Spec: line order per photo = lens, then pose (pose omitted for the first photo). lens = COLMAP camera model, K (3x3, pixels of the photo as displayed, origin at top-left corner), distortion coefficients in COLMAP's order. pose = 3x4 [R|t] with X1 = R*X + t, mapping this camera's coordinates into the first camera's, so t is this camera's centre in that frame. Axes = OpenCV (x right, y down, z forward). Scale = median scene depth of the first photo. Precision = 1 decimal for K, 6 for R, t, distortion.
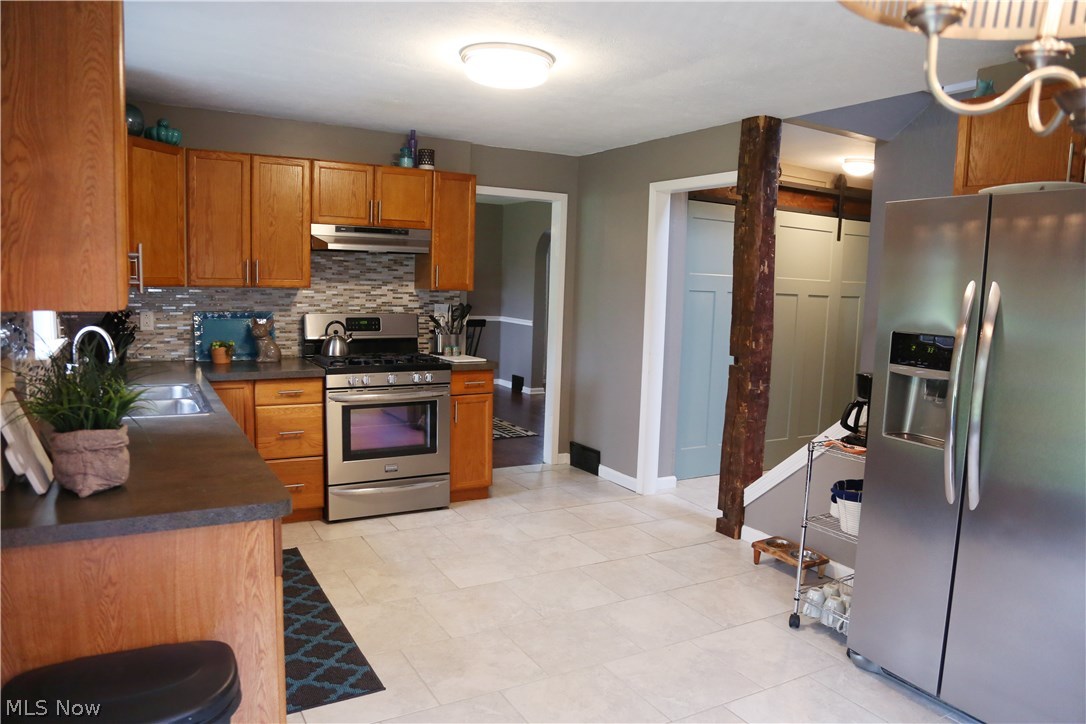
lens RADIAL K [[740.7, 0, 543.0], [0, 740.7, 362.0], [0, 0, 1]] dist [-0.125531, 0.074211]
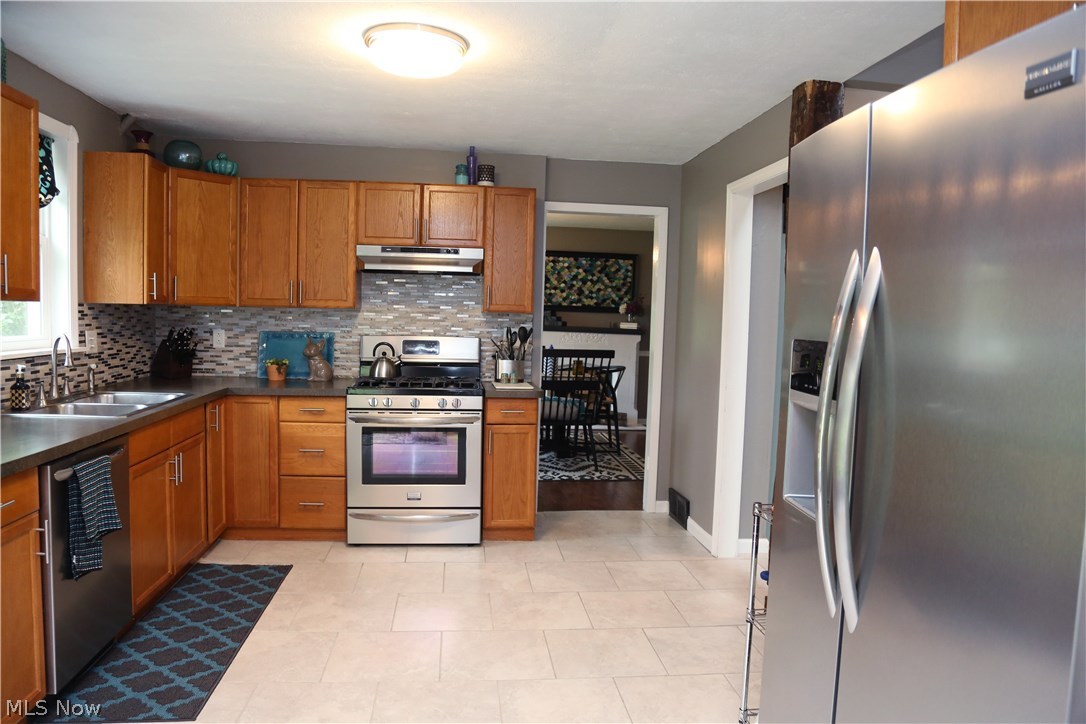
lens RADIAL K [[740.7, 0, 543.0], [0, 740.7, 362.0], [0, 0, 1]] dist [-0.125531, 0.074211]
pose [[0.921189, 0.018582, -0.388671, 0.321546], [-0.041420, 0.997867, -0.050462, 0.012394], [0.386904, 0.062584, 0.919994, 0.181898]]
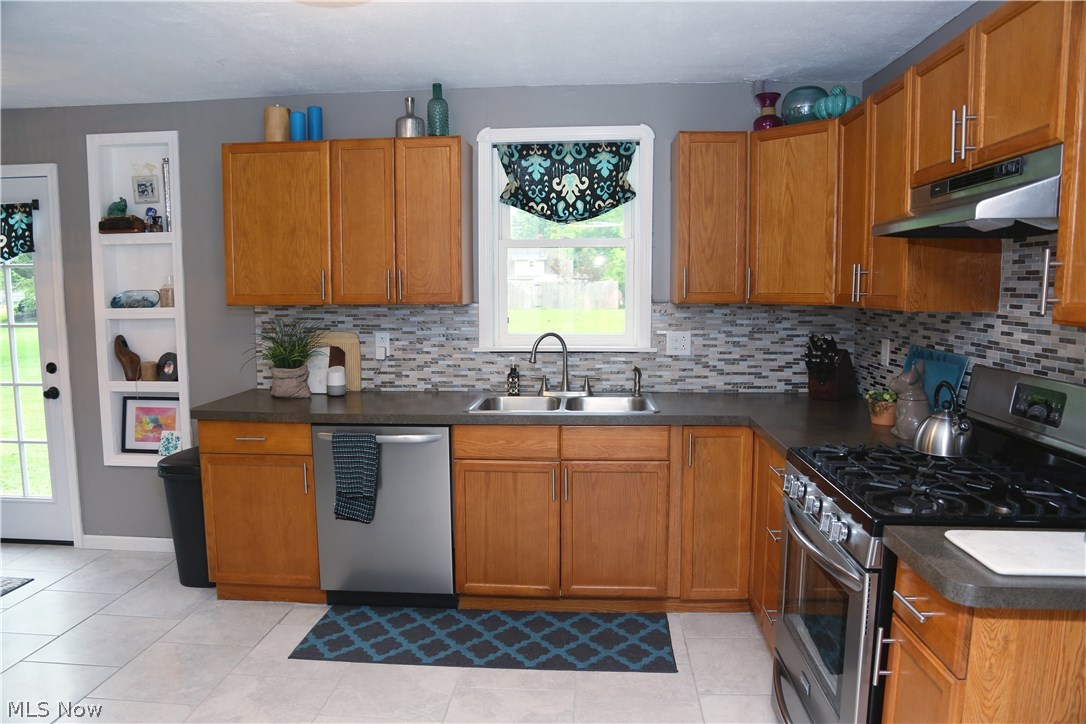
lens RADIAL K [[740.7, 0, 543.0], [0, 740.7, 362.0], [0, 0, 1]] dist [-0.125531, 0.074211]
pose [[-0.551741, 0.055010, -0.832199, 0.272063], [-0.106206, 0.985065, 0.135528, -0.110289], [0.827226, 0.163161, -0.537658, 1.097604]]
